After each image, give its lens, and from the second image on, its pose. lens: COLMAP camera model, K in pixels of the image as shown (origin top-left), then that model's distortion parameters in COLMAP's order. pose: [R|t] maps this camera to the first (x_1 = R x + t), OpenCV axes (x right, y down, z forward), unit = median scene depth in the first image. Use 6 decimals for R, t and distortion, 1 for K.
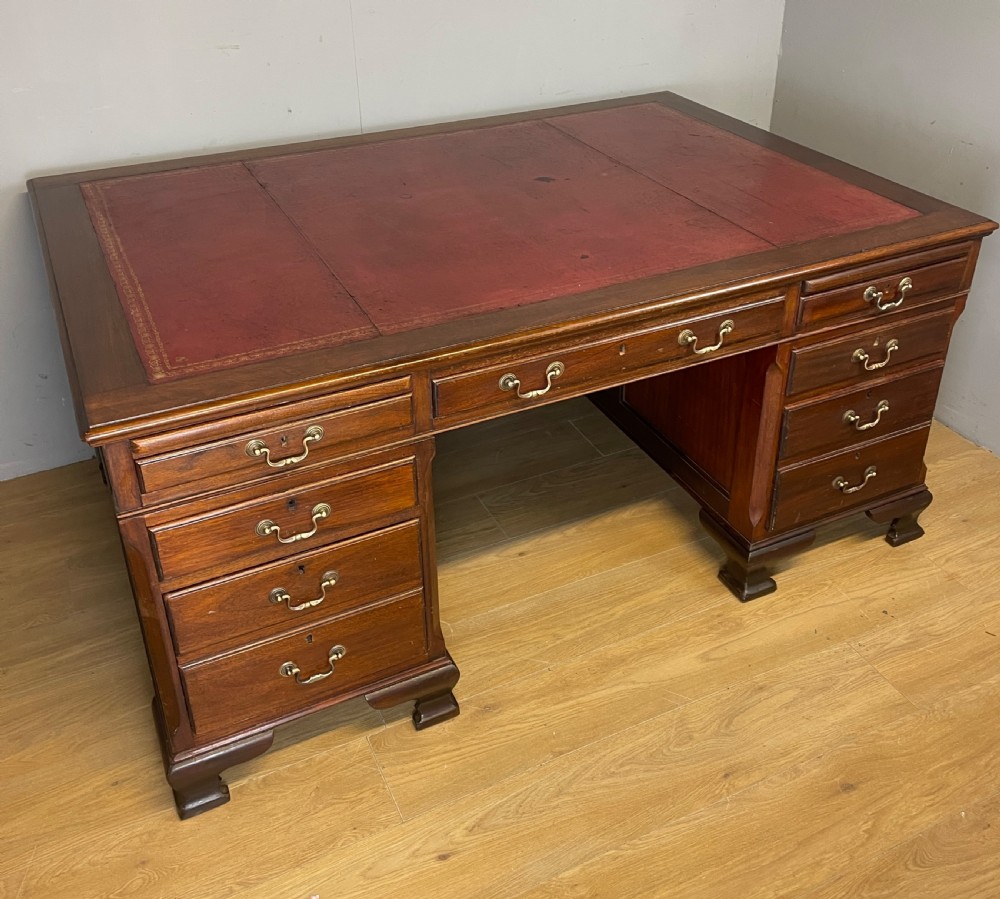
lens RADIAL K [[1010.1, 0, 504.3], [0, 1010.1, 362.3], [0, 0, 1]] dist [0.056180, 0.000000]
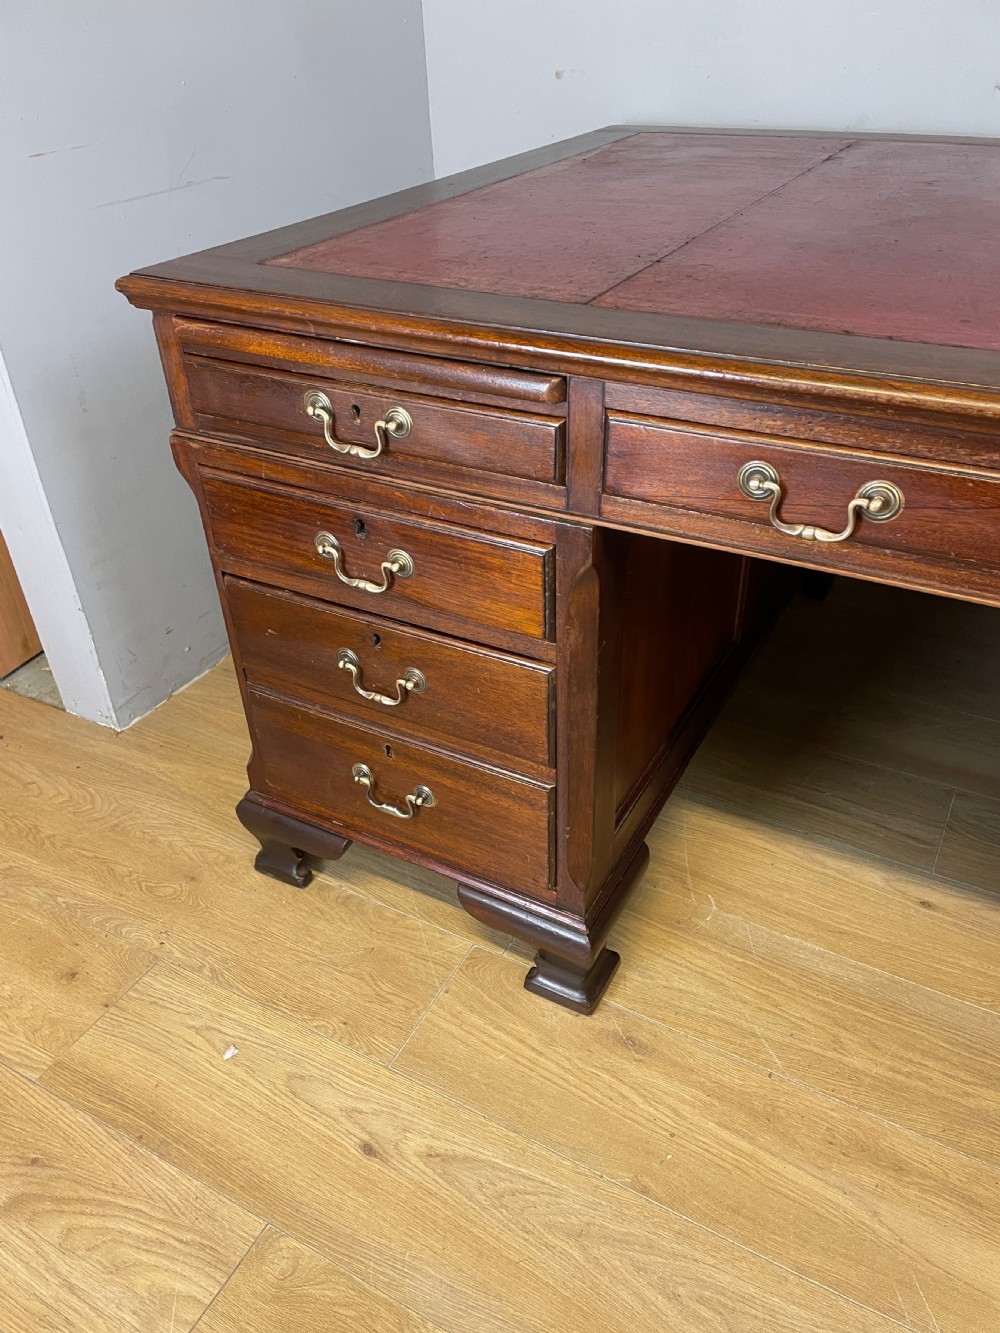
lens RADIAL K [[1009.8, 0, 505.1], [0, 1009.8, 675.0], [0, 0, 1]] dist [0.093443, -0.113925]
pose [[0.583460, 0.454693, -0.672925, 0.247478], [-0.378784, 0.885296, 0.269766, 0.013626], [0.718399, 0.097495, 0.688766, 0.510573]]
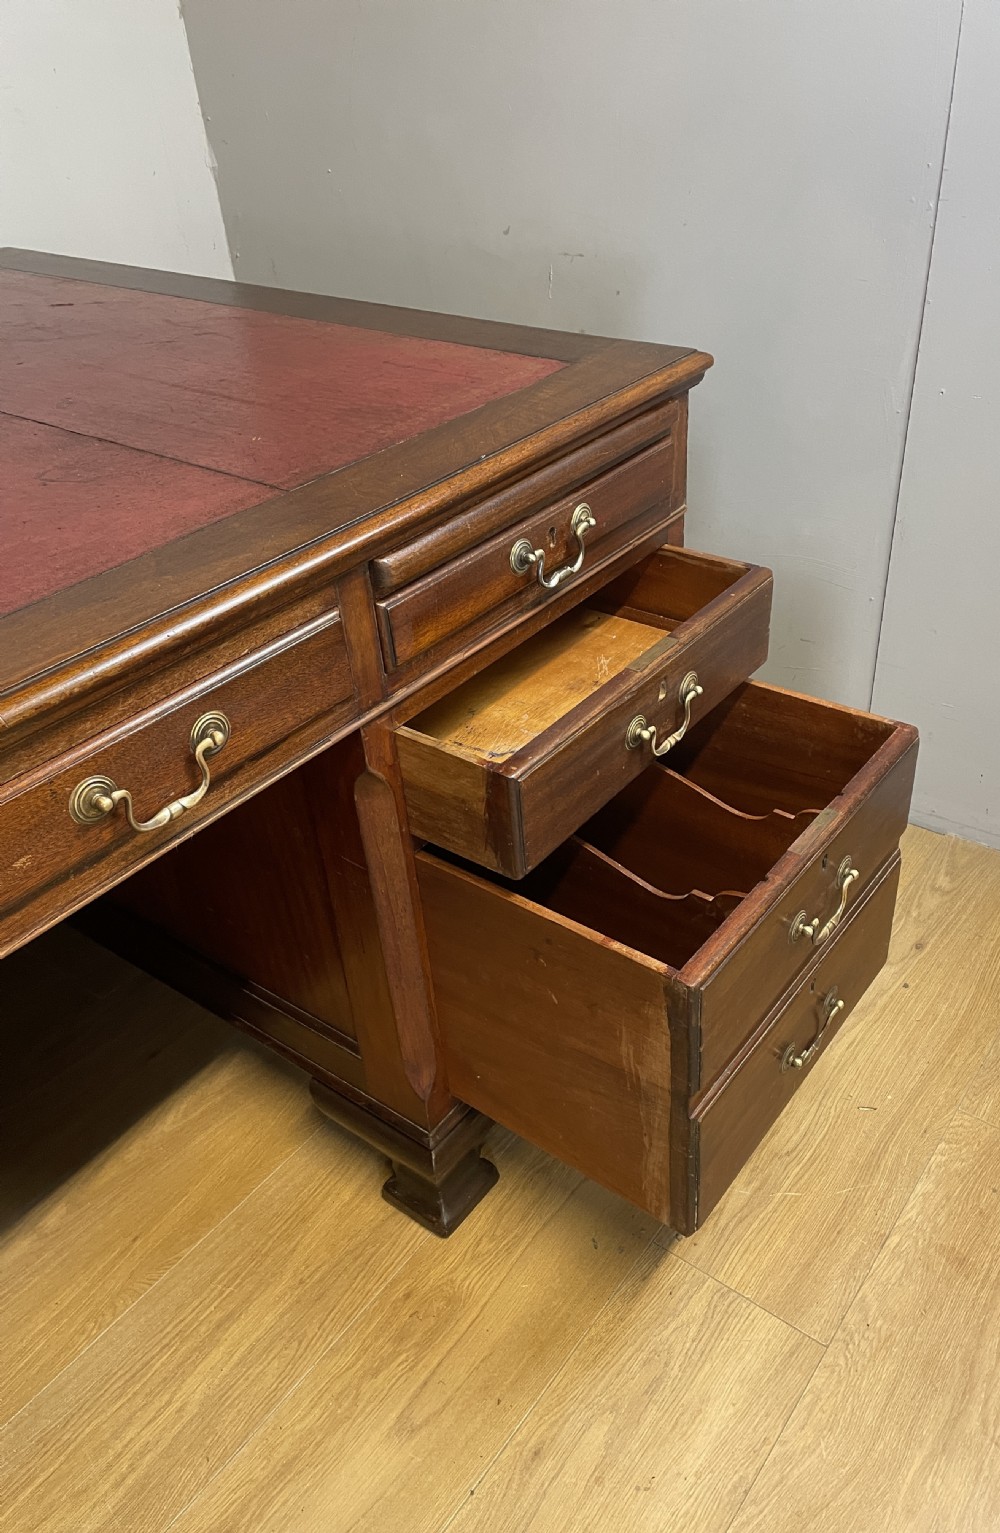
lens RADIAL K [[1162.3, 0, 563.9], [0, 1162.3, 780.9], [0, 0, 1]] dist [0.092103, -0.109870]
pose [[0.878738, -0.298611, 0.372357, 0.158174], [0.265071, 0.954074, 0.139569, -0.040135], [-0.396934, -0.023943, 0.917535, 0.526562]]
